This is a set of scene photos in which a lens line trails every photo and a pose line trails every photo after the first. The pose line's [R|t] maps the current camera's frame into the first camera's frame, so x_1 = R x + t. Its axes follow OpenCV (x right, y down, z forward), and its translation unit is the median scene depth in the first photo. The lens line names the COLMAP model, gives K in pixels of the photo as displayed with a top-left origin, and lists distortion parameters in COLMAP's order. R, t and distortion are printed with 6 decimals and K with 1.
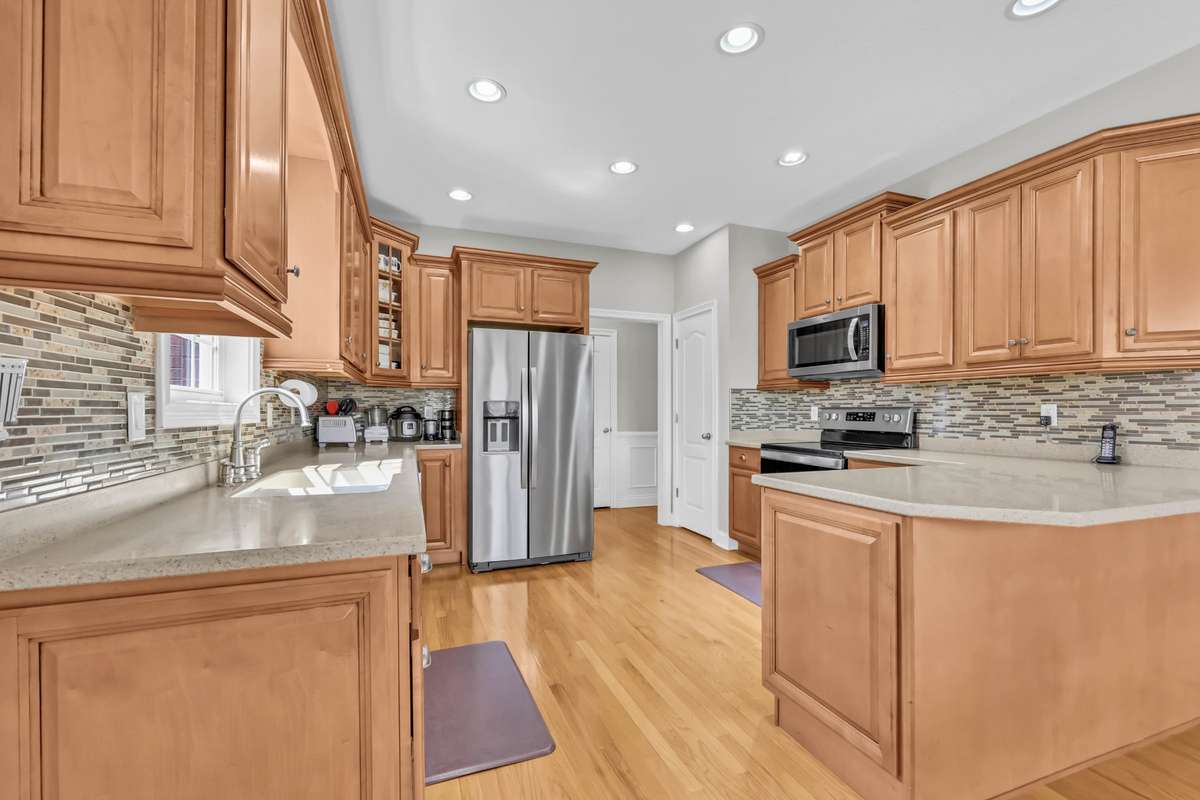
lens RADIAL K [[506.2, 0, 607.5], [0, 506.2, 407.4], [0, 0, 1]] dist [0.005020, 0.000238]
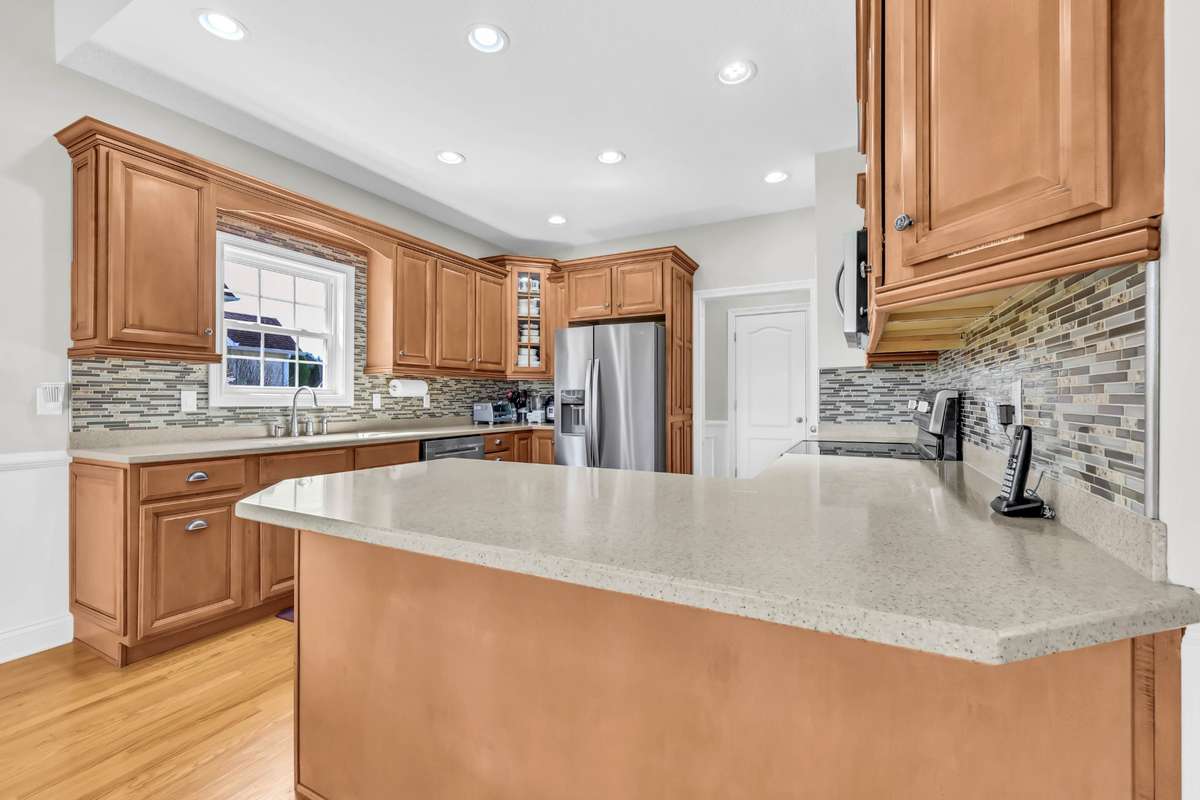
lens RADIAL K [[506.2, 0, 605.0], [0, 506.2, 399.1], [0, 0, 1]] dist [0.005020, 0.000238]
pose [[0.663040, -0.002341, -0.748580, 0.609449], [0.008284, 0.999957, 0.004210, 0.004109], [0.748538, -0.008993, 0.663031, 0.248694]]
